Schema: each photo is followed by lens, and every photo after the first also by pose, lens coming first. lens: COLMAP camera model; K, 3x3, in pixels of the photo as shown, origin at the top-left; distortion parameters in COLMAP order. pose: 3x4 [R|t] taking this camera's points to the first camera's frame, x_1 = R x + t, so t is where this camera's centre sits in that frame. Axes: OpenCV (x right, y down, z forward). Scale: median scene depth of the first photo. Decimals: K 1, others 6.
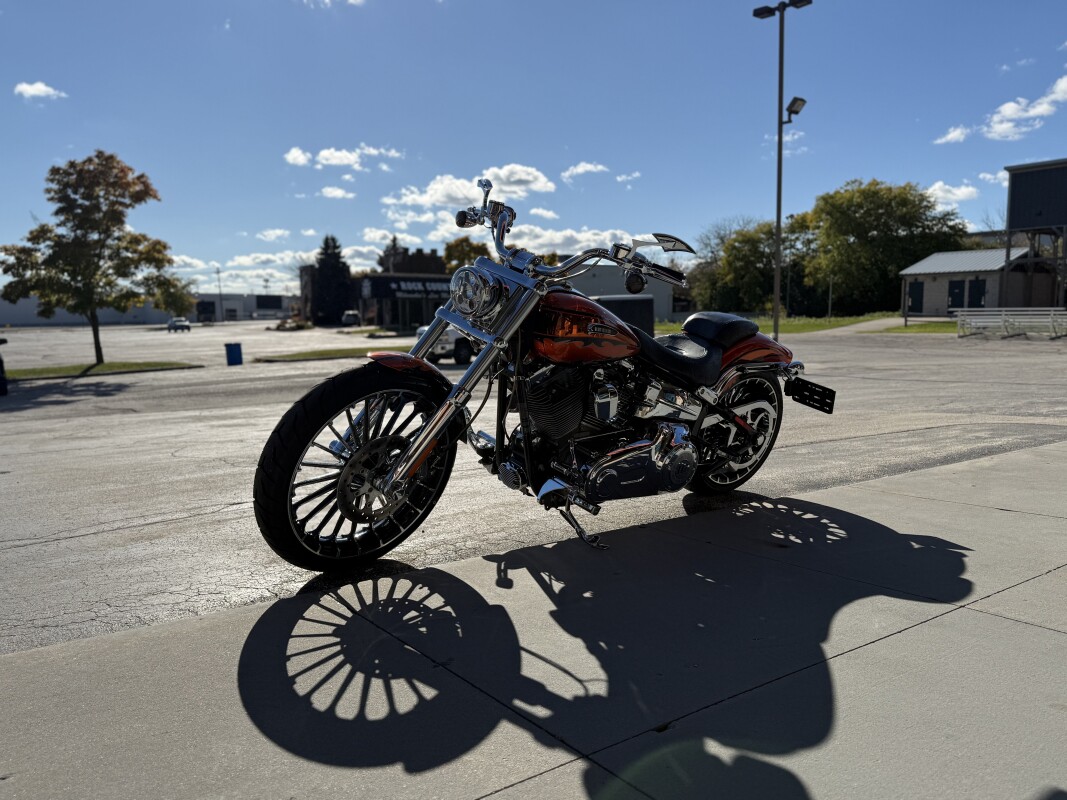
lens RADIAL K [[828.8, 0, 538.5], [0, 828.8, 399.1], [0, 0, 1]] dist [0.093559, -0.141552]
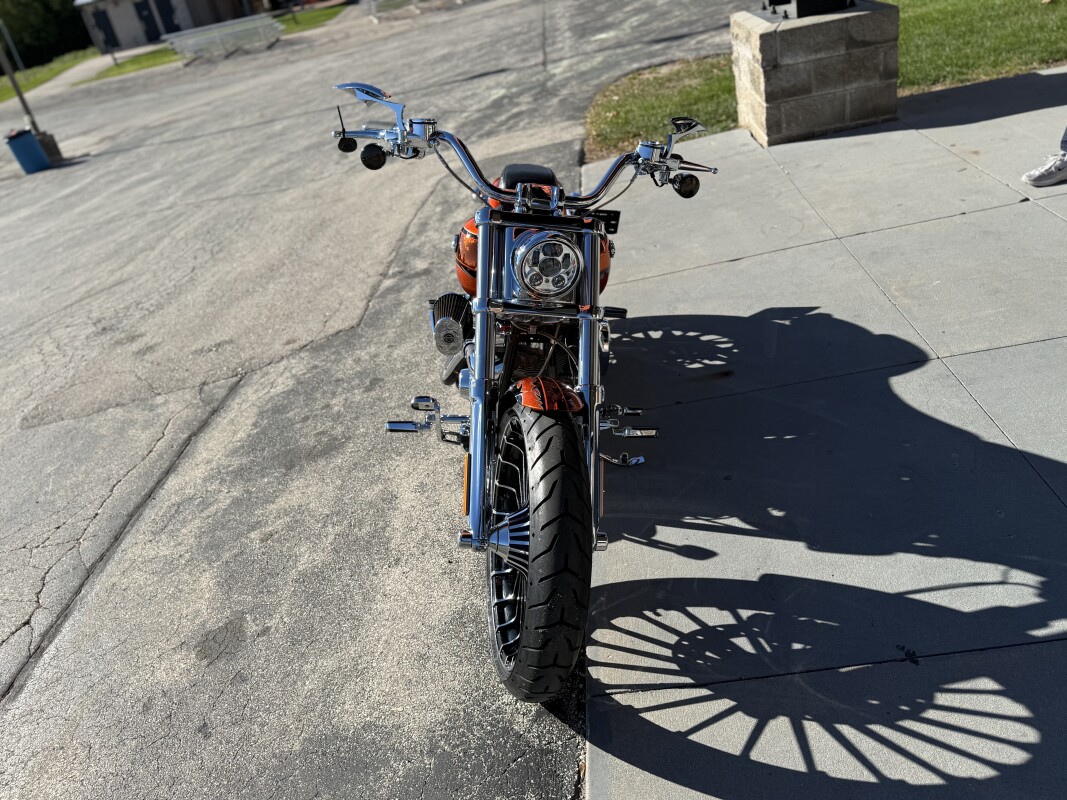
lens RADIAL K [[828.8, 0, 538.5], [0, 828.8, 399.1], [0, 0, 1]] dist [0.093559, -0.141552]
pose [[0.612303, -0.483987, 0.625173, -0.050401], [0.274904, 0.871725, 0.405614, -0.027644], [-0.741291, -0.076496, 0.666810, 0.040570]]
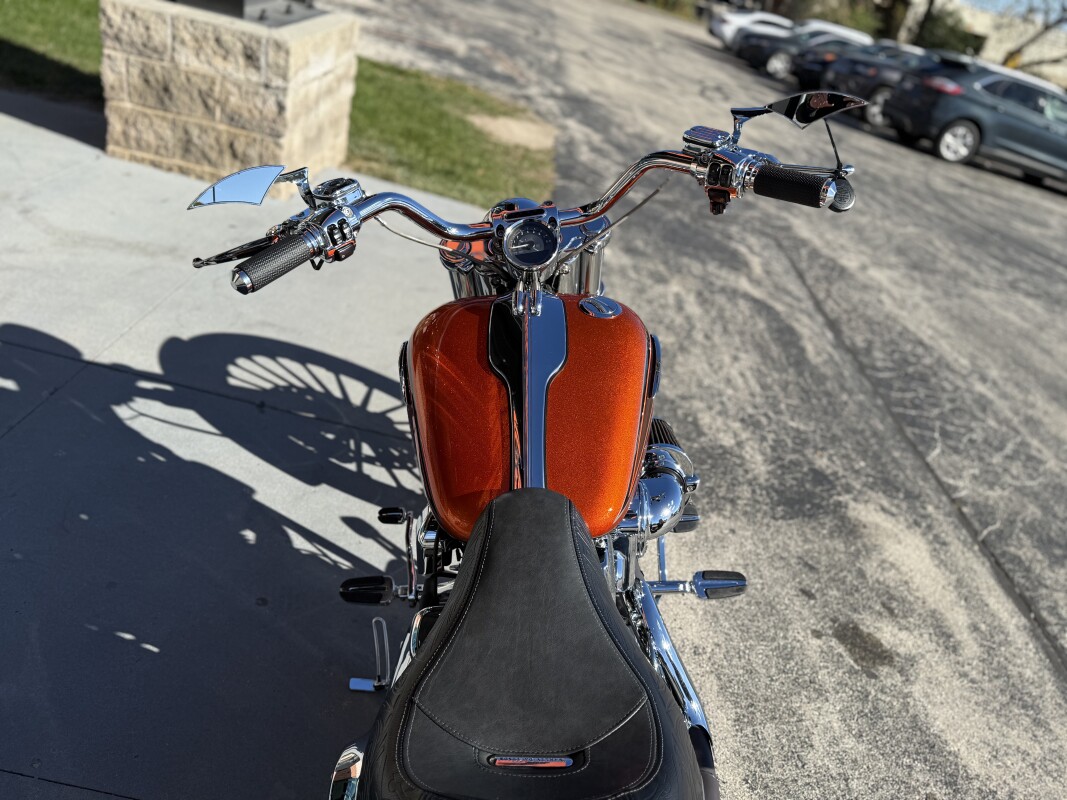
lens RADIAL K [[828.8, 0, 538.5], [0, 828.8, 399.1], [0, 0, 1]] dist [0.093559, -0.141552]
pose [[-0.631408, 0.271645, -0.726315, 0.034134], [-0.267571, 0.802790, 0.532855, -0.031217], [0.727826, 0.530789, -0.434204, 0.112244]]
